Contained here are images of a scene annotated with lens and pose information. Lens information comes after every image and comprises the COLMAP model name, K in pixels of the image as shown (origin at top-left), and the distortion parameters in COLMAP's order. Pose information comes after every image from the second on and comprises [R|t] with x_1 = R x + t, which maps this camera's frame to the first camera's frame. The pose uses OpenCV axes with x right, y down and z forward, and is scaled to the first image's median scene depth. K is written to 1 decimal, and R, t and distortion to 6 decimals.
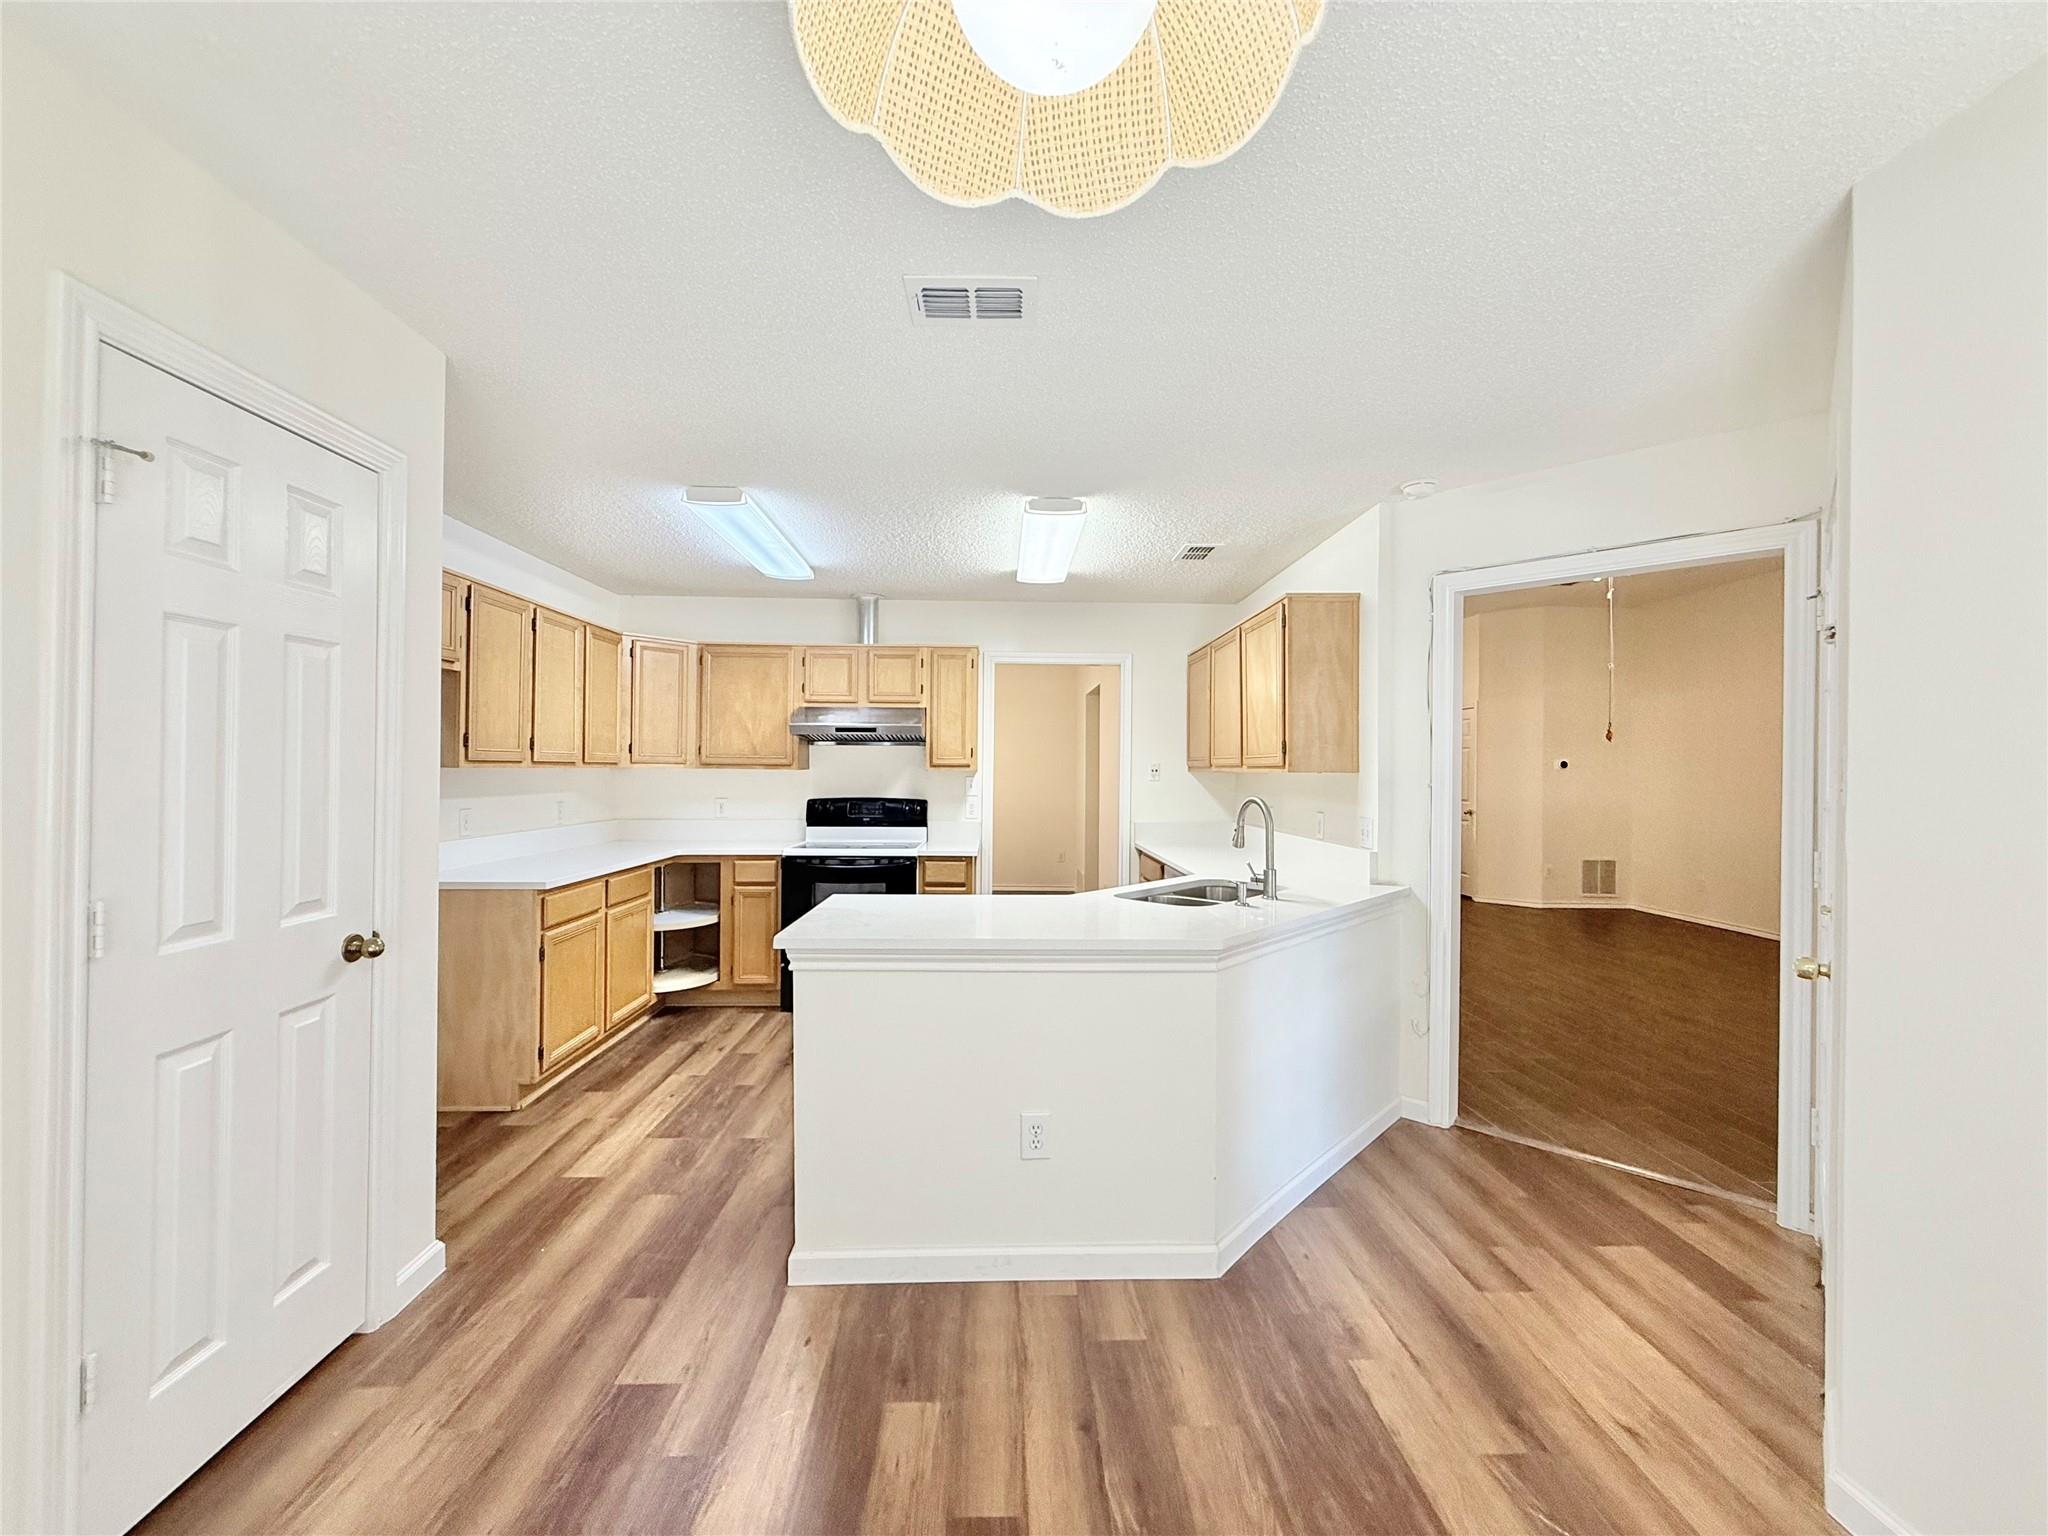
lens RADIAL K [[815.4, 0, 1019.0], [0, 815.4, 766.9], [0, 0, 1]] dist [-0.001761, 0.000492]
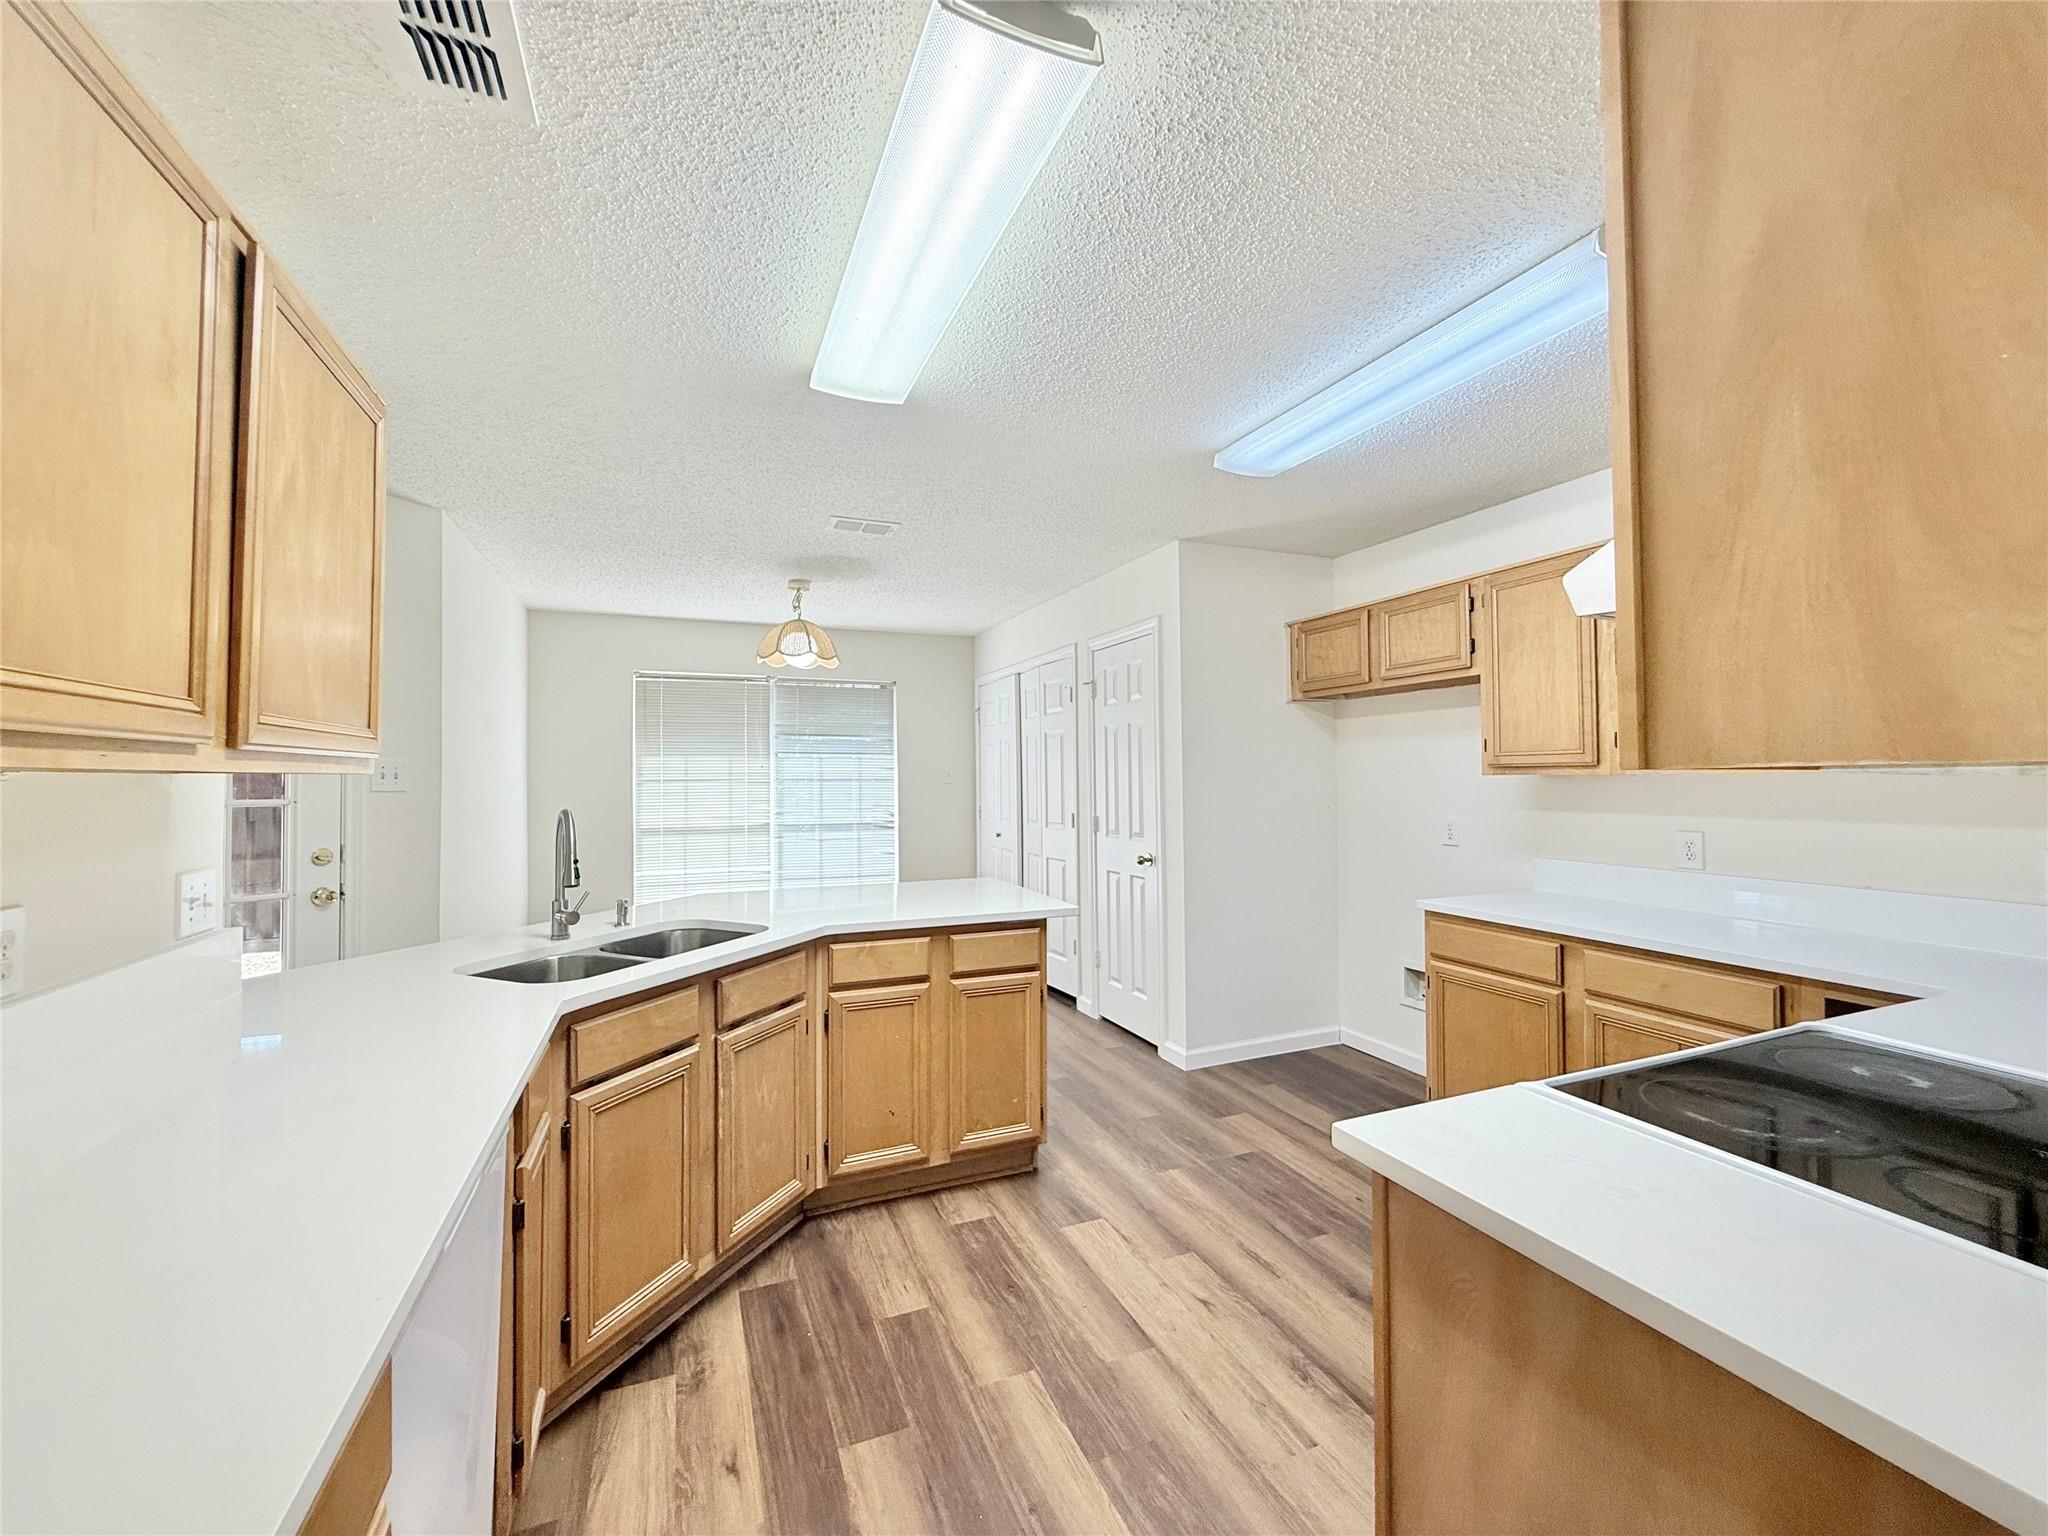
lens RADIAL K [[815.4, 0, 1019.0], [0, 815.4, 766.9], [0, 0, 1]] dist [-0.001761, 0.000492]
pose [[-0.933084, -0.009245, -0.359540, 0.137218], [-0.002617, 0.999818, -0.018917, 0.009275], [0.359649, -0.016710, -0.932938, 1.426597]]
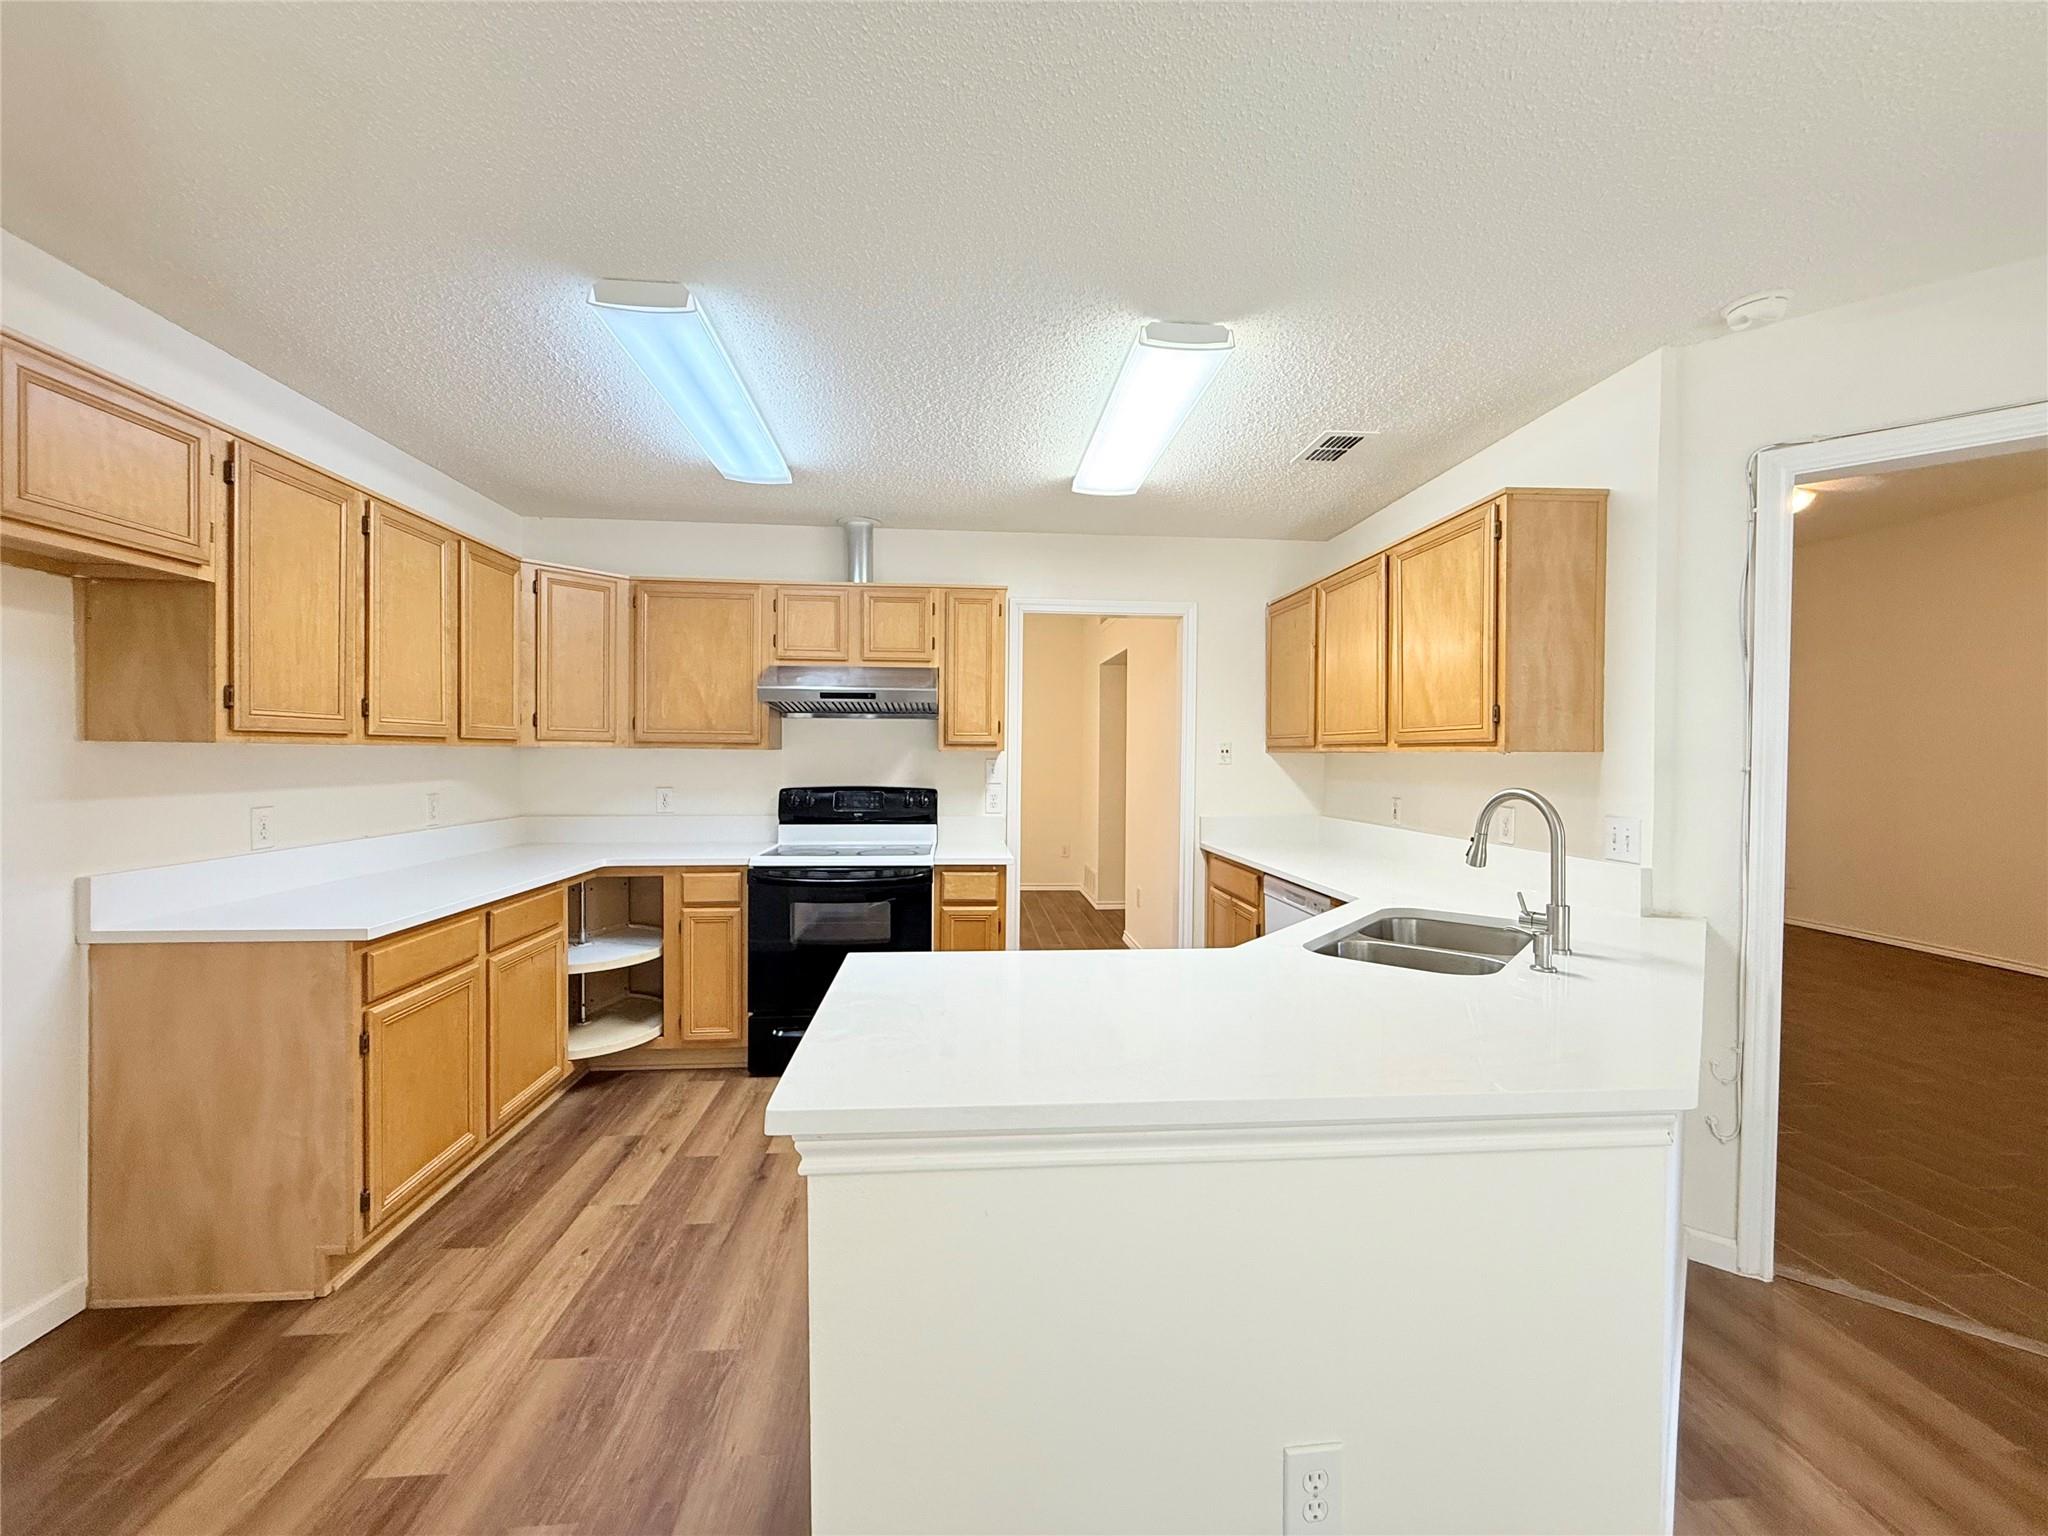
lens RADIAL K [[815.4, 0, 1019.0], [0, 815.4, 766.9], [0, 0, 1]] dist [-0.001761, 0.000492]
pose [[0.998593, -0.000982, 0.053029, -0.103356], [-0.000021, 0.999821, 0.018924, 0.006615], [-0.053038, -0.018899, 0.998414, 0.306434]]
